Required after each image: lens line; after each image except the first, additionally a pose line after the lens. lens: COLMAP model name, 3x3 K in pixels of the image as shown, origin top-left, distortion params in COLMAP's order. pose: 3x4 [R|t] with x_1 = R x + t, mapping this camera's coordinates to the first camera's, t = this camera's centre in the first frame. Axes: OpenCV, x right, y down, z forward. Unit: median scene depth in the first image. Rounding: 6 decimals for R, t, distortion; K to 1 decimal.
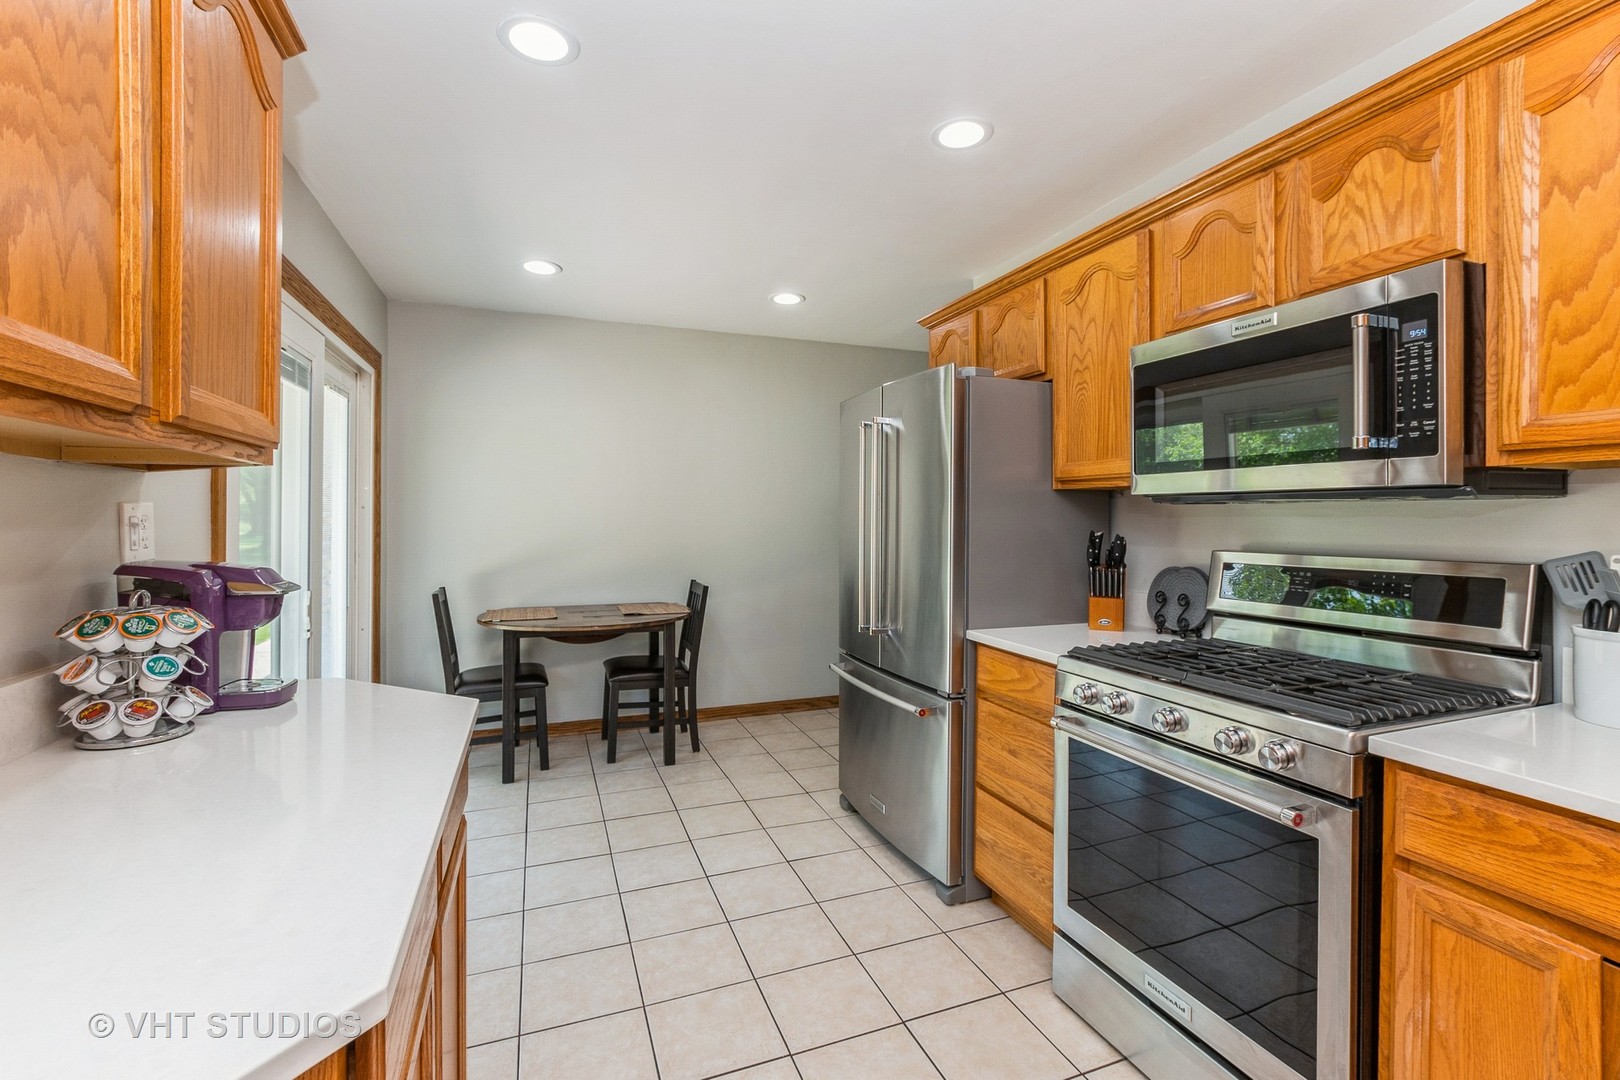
lens RADIAL K [[729.3, 0, 833.5], [0, 729.3, 521.7], [0, 0, 1]] dist [-0.011790, 0.000170]
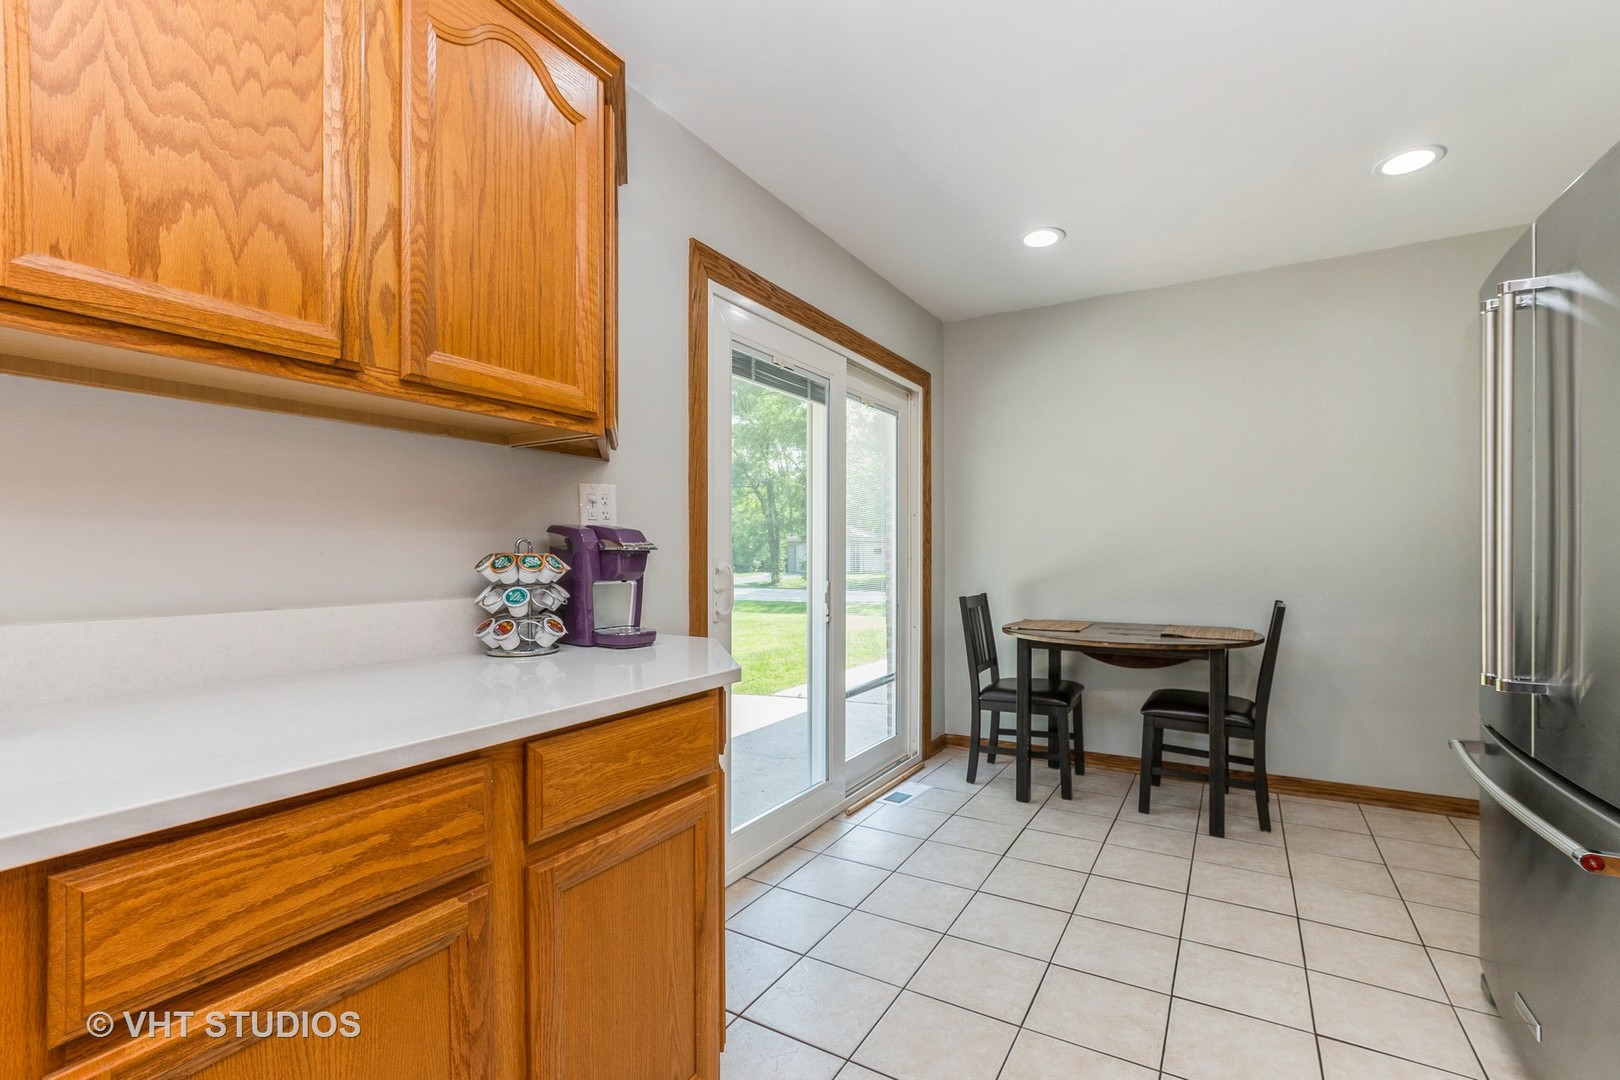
lens RADIAL K [[721.0, 0, 810.0], [0, 721.0, 555.1], [0, 0, 1]] dist [-0.011309, 0.000251]
pose [[0.600886, -0.003235, -0.799329, 0.127024], [0.000252, 0.999993, -0.003858, 0.044364], [0.799335, 0.002117, 0.600882, 0.217711]]
